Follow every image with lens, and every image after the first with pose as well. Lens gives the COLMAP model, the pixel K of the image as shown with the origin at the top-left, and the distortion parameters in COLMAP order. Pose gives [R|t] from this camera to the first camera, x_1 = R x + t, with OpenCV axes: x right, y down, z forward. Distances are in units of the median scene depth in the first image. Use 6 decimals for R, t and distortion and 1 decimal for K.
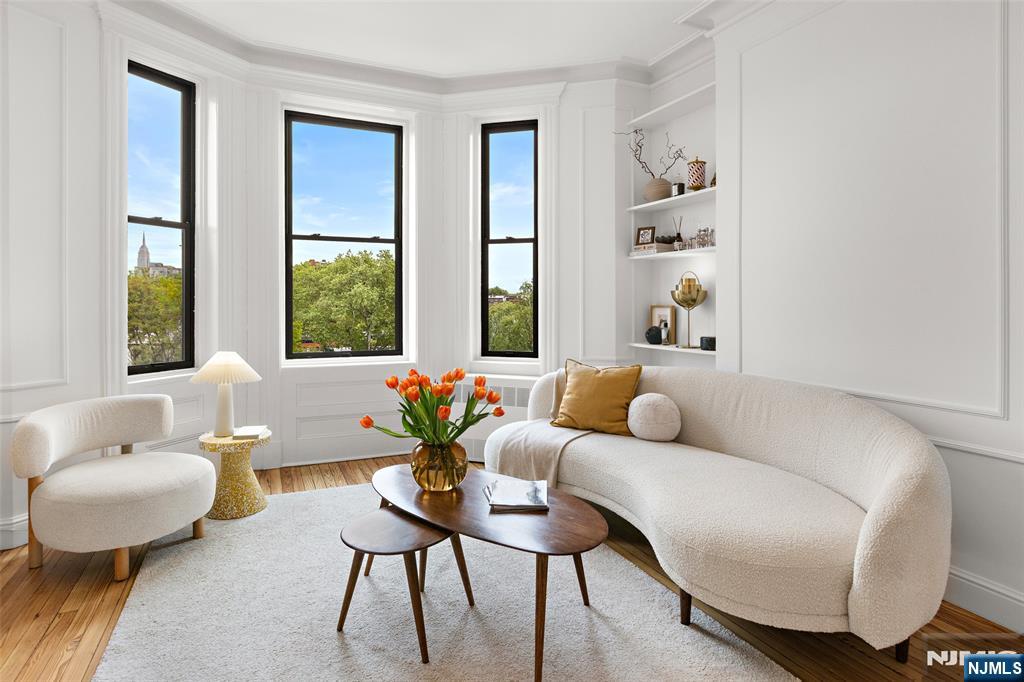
lens RADIAL K [[552.1, 0, 499.6], [0, 552.1, 301.3], [0, 0, 1]] dist [0.005061, 0.000650]
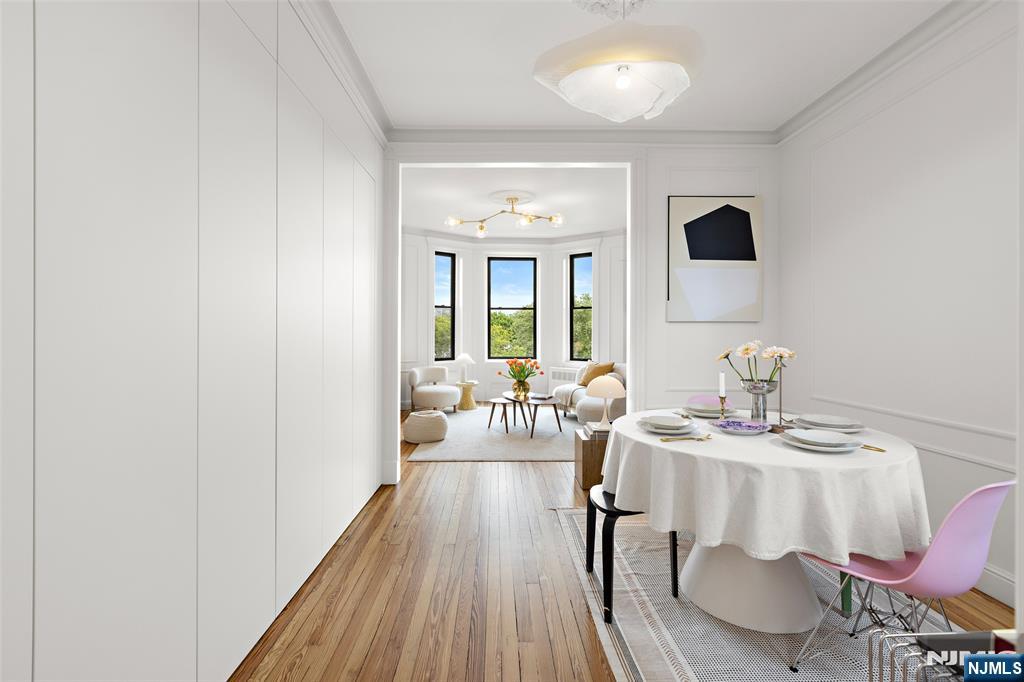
lens RADIAL K [[456.9, 0, 507.0], [0, 456.9, 333.0], [0, 0, 1]] dist [0.001135, 0.000130]
pose [[0.922298, 0.003870, -0.386460, 0.533279], [-0.003282, 0.999992, 0.002181, -0.015972], [0.386465, -0.000743, 0.922304, -0.936979]]
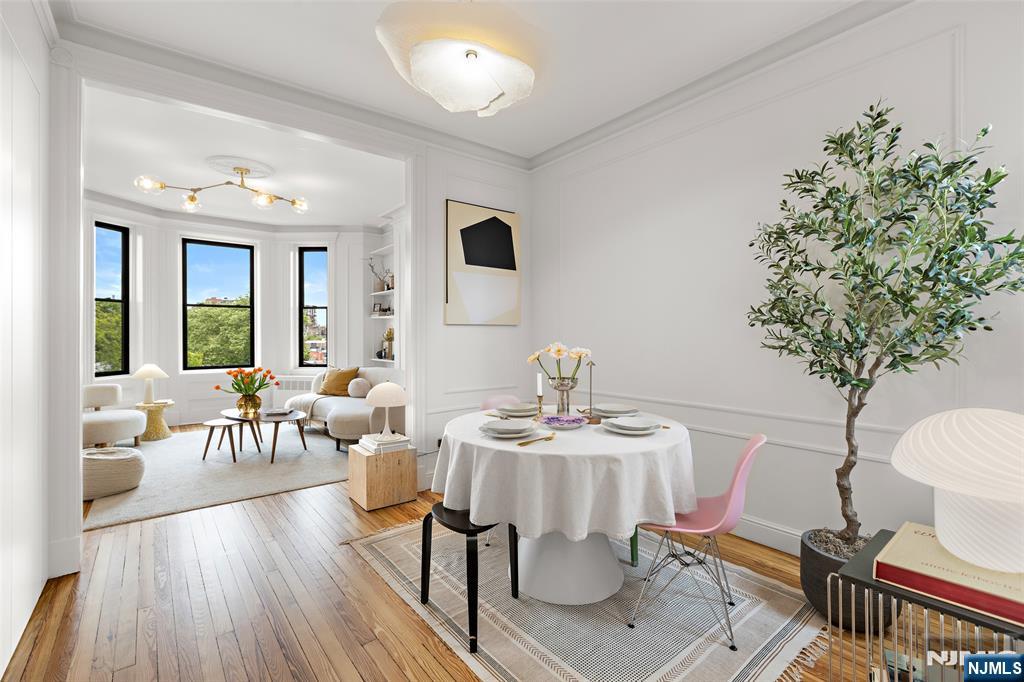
lens RADIAL K [[456.9, 0, 508.9], [0, 456.9, 334.0], [0, 0, 1]] dist [0.001135, 0.000130]
pose [[0.970257, -0.000648, 0.242078, 0.355890], [0.000790, 1.000000, -0.000492, -0.018006], [-0.242078, 0.000669, 0.970257, -0.884613]]
